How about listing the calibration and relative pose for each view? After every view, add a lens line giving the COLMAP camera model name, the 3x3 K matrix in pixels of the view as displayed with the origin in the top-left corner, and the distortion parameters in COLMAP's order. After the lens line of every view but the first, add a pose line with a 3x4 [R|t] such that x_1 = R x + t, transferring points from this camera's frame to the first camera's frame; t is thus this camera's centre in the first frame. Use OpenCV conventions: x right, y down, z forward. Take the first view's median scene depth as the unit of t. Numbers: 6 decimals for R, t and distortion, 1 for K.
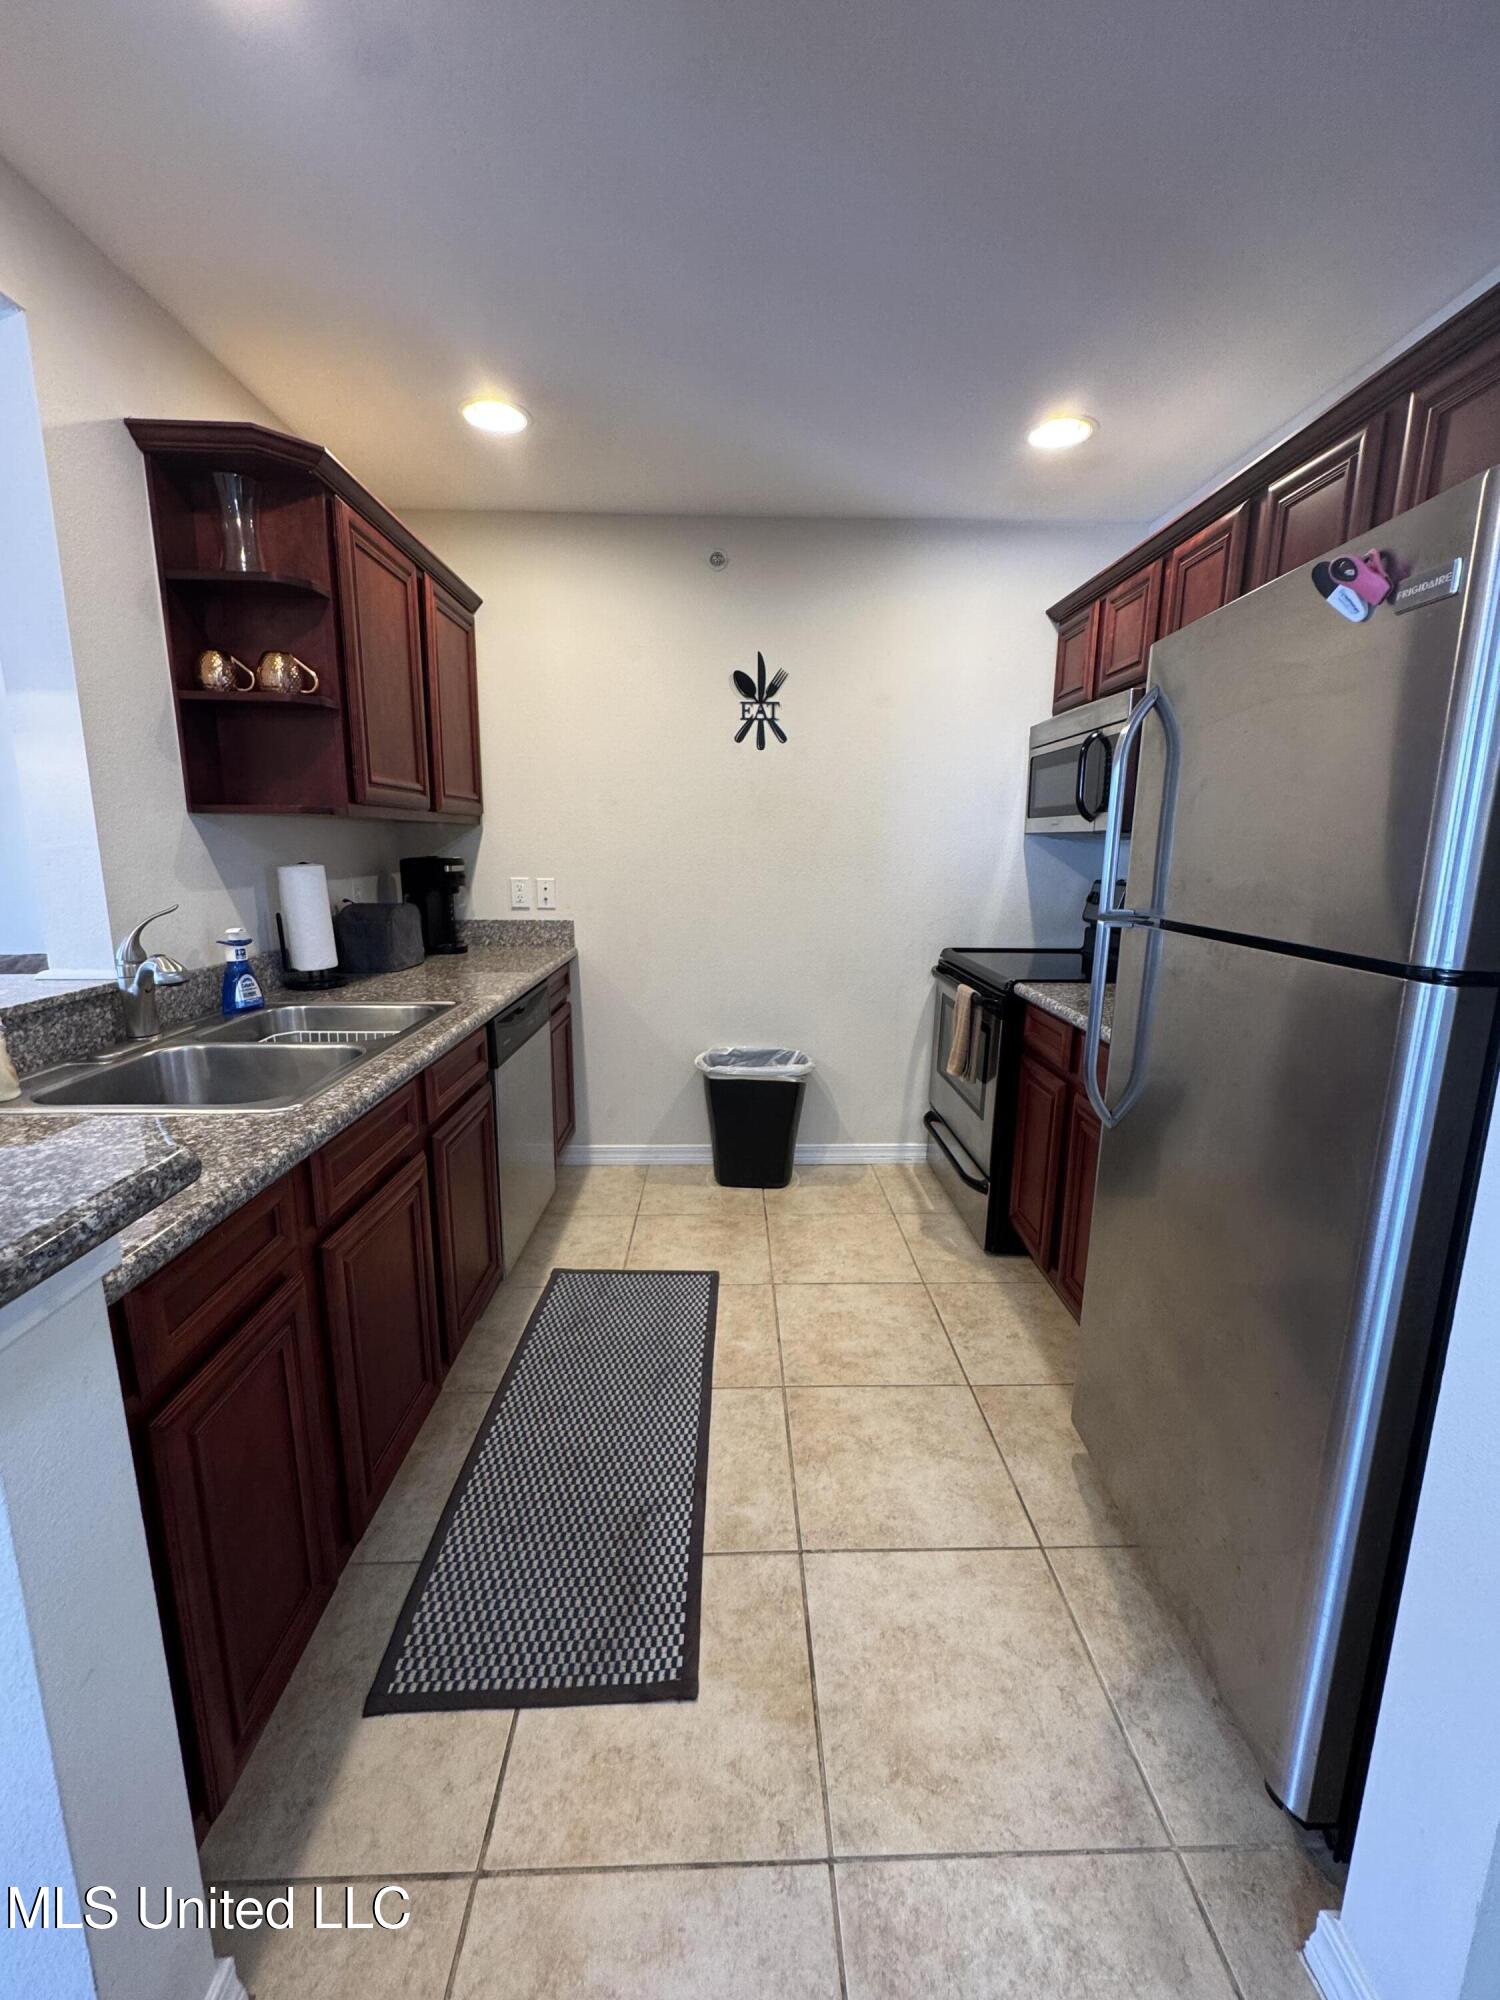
lens RADIAL K [[794.5, 0, 750.8], [0, 794.5, 997.3], [0, 0, 1]] dist [-0.002053, 0.000928]
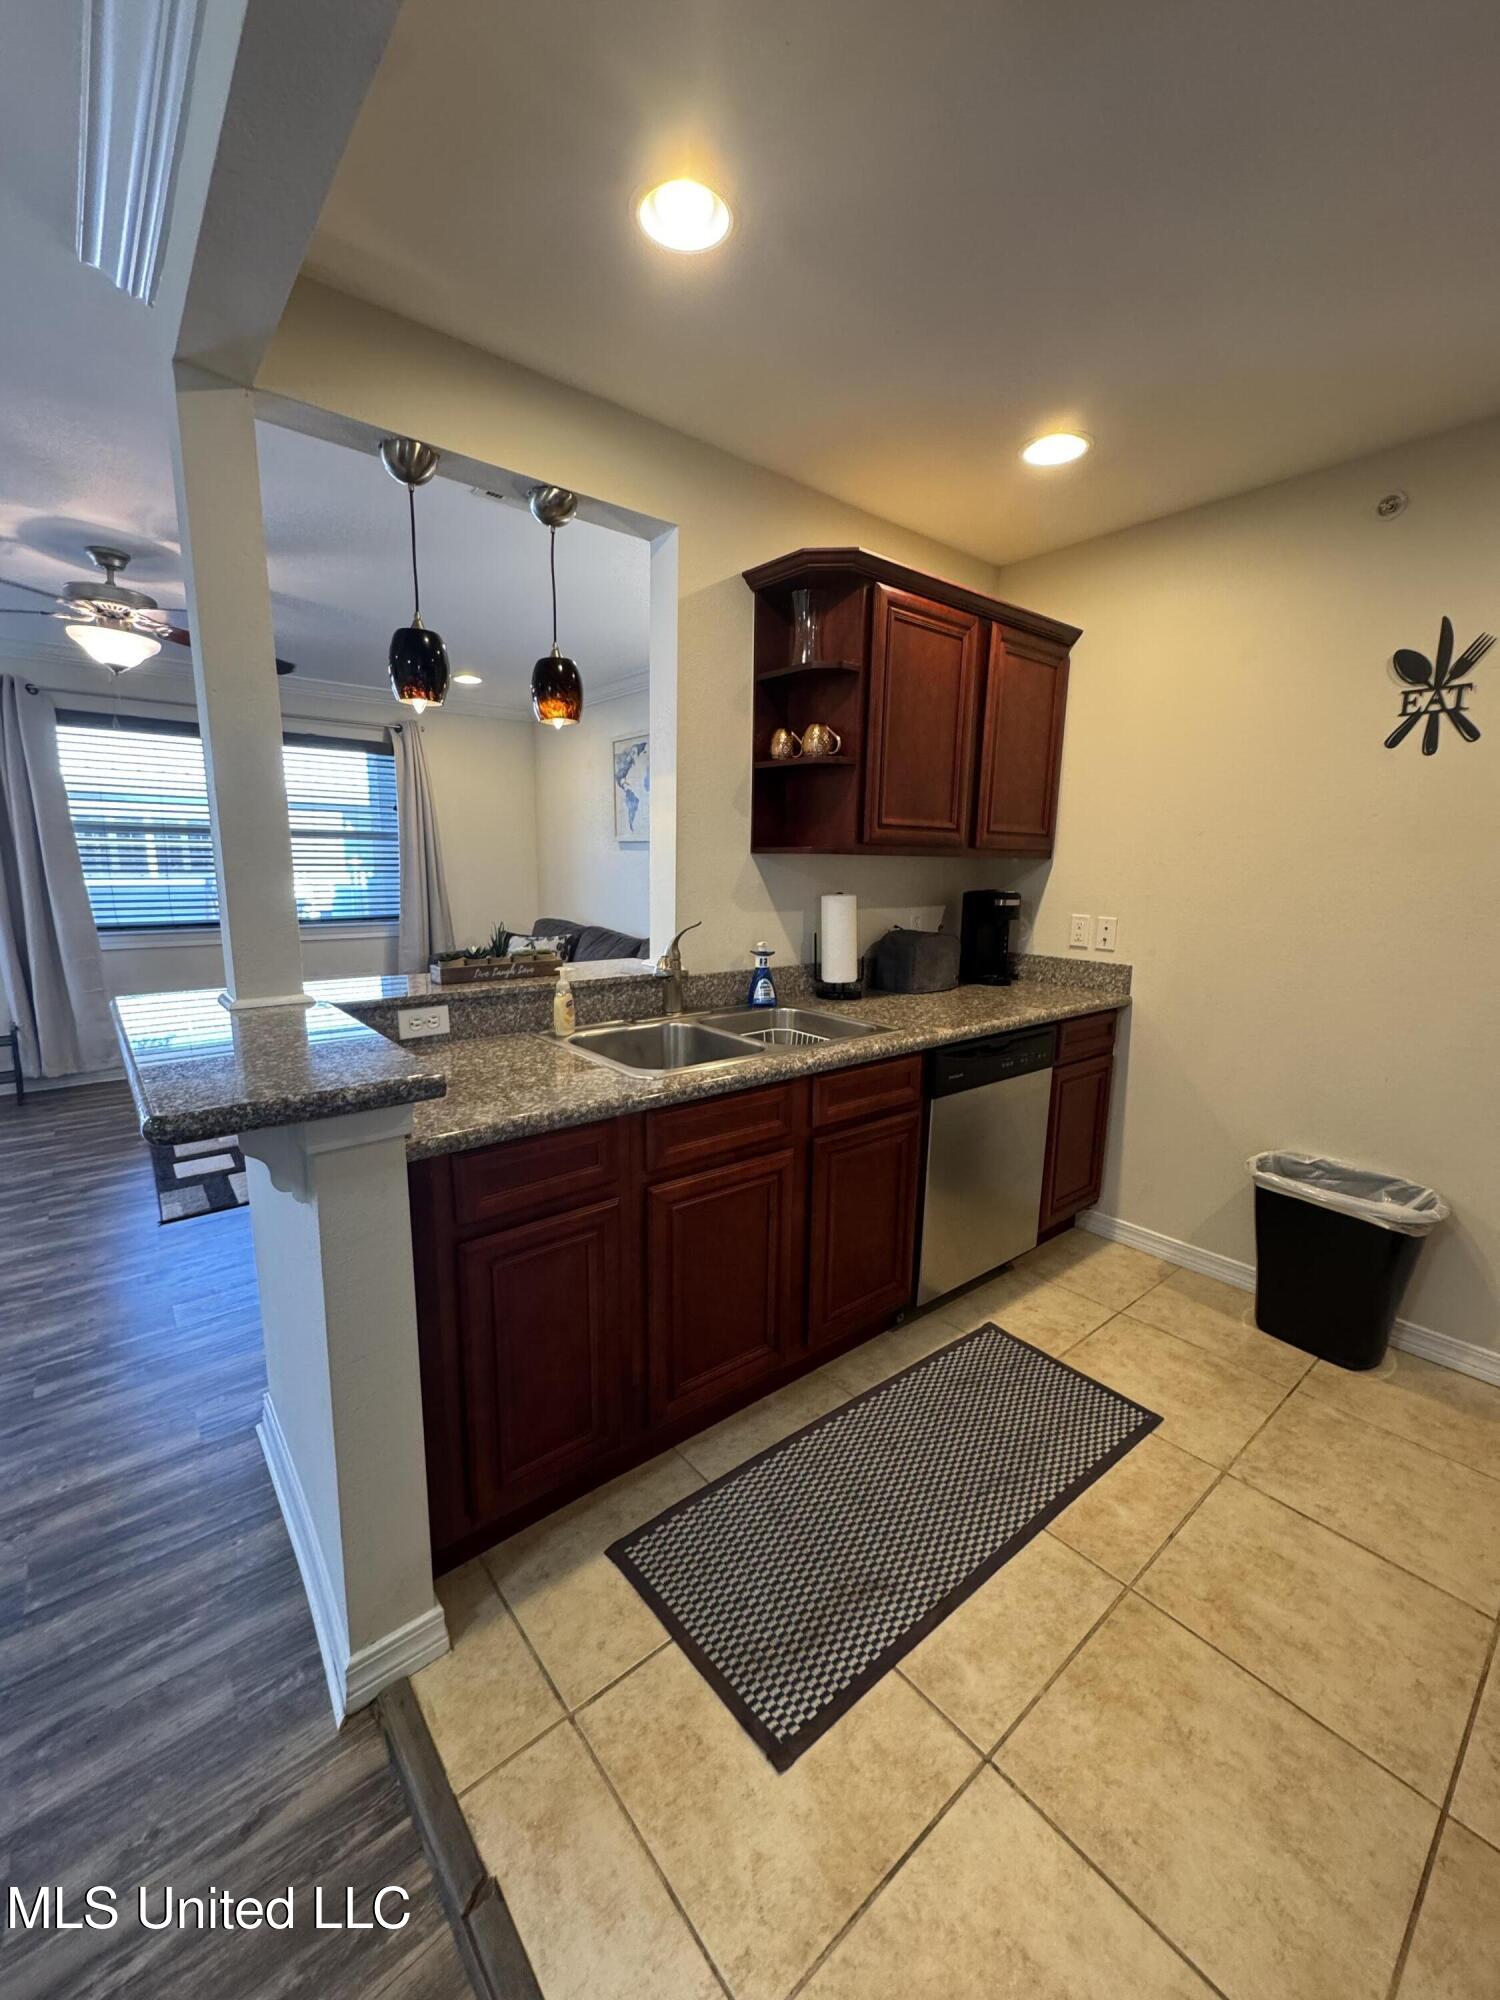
lens RADIAL K [[794.5, 0, 750.8], [0, 794.5, 997.3], [0, 0, 1]] dist [-0.002053, 0.000928]
pose [[0.617280, 0.136713, -0.774774, 0.324438], [-0.162549, 0.985700, 0.044426, -0.048990], [0.769768, 0.098516, 0.630675, 0.168831]]
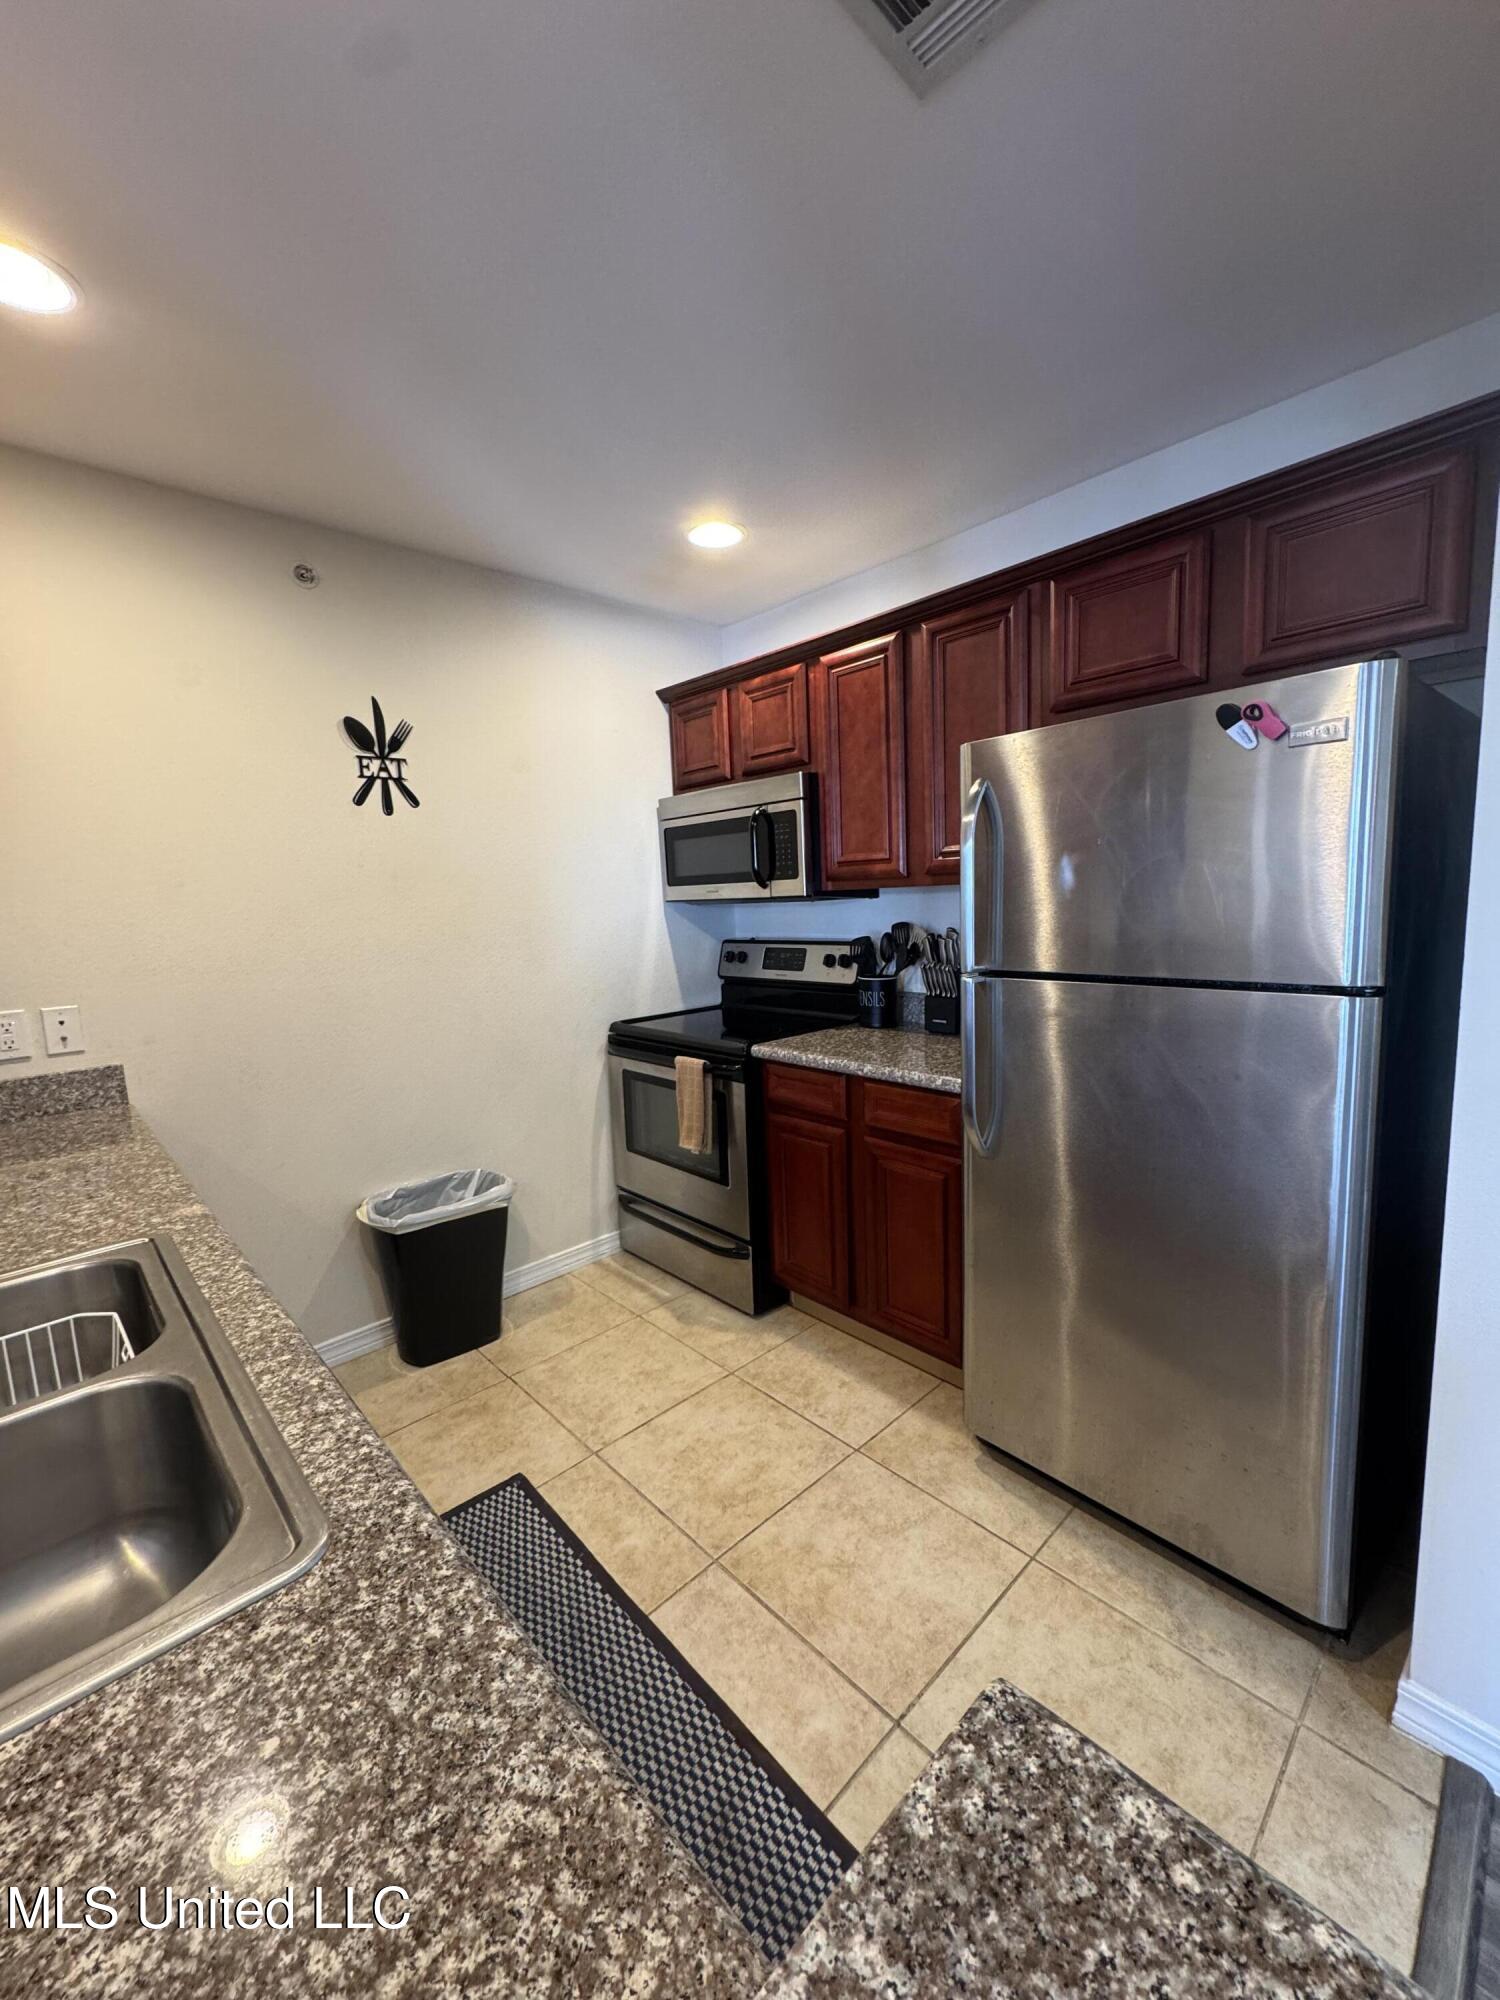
lens RADIAL K [[794.5, 0, 750.8], [0, 794.5, 997.3], [0, 0, 1]] dist [-0.002053, 0.000928]
pose [[0.746980, -0.126274, 0.652745, -0.395196], [0.174887, 0.984541, -0.009675, -0.083353], [-0.641432, 0.121384, 0.757516, 0.255169]]
